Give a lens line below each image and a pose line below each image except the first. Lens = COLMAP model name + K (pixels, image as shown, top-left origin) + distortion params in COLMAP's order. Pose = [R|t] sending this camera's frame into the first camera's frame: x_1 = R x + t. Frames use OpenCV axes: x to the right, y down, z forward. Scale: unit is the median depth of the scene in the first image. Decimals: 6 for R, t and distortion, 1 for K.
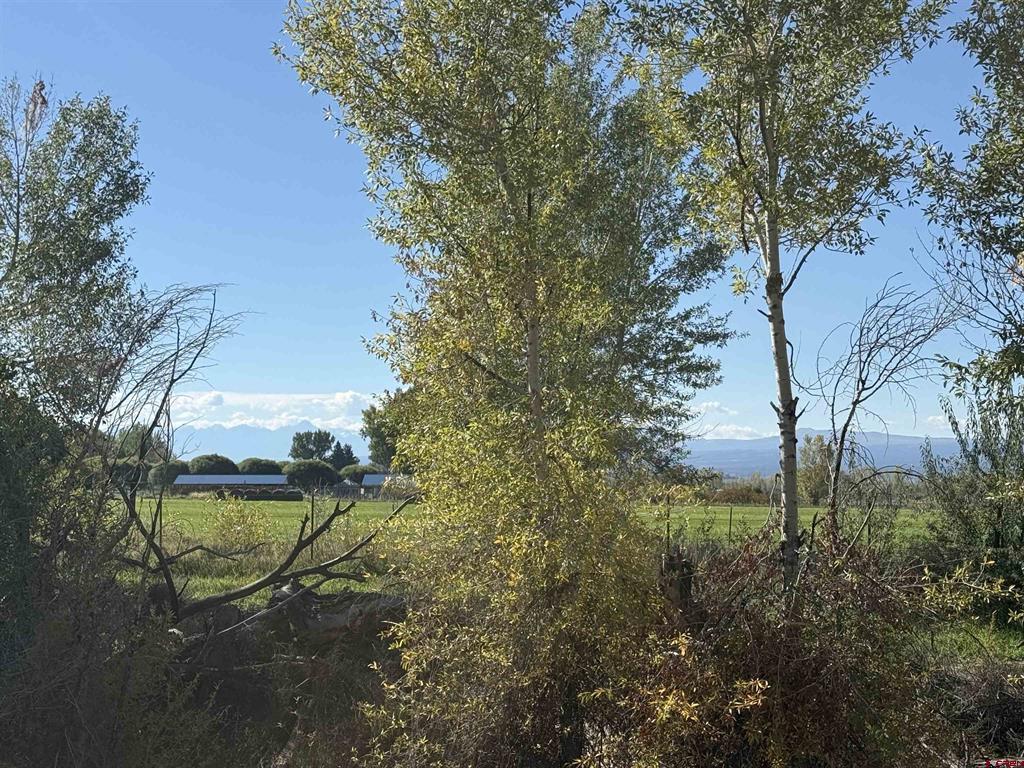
lens RADIAL K [[1834.7, 0, 511.7], [0, 1834.7, 385.4], [0, 0, 1]] dist [0.200498, 0.000000]
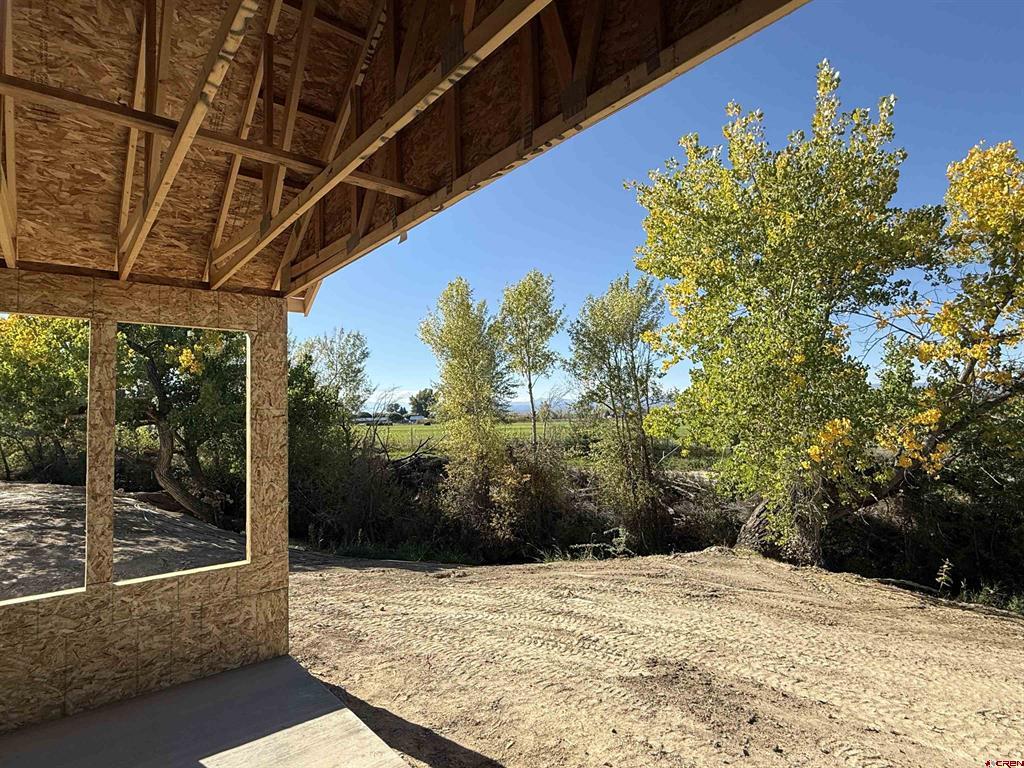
lens RADIAL K [[549.8, 0, 511.2], [0, 549.8, 381.6], [0, 0, 1]] dist [0.000014, -0.000004]
pose [[0.994251, -0.025672, 0.103953, -0.035793], [0.026689, 0.999608, -0.008407, -0.047544], [-0.103696, 0.011133, 0.994547, -0.278905]]
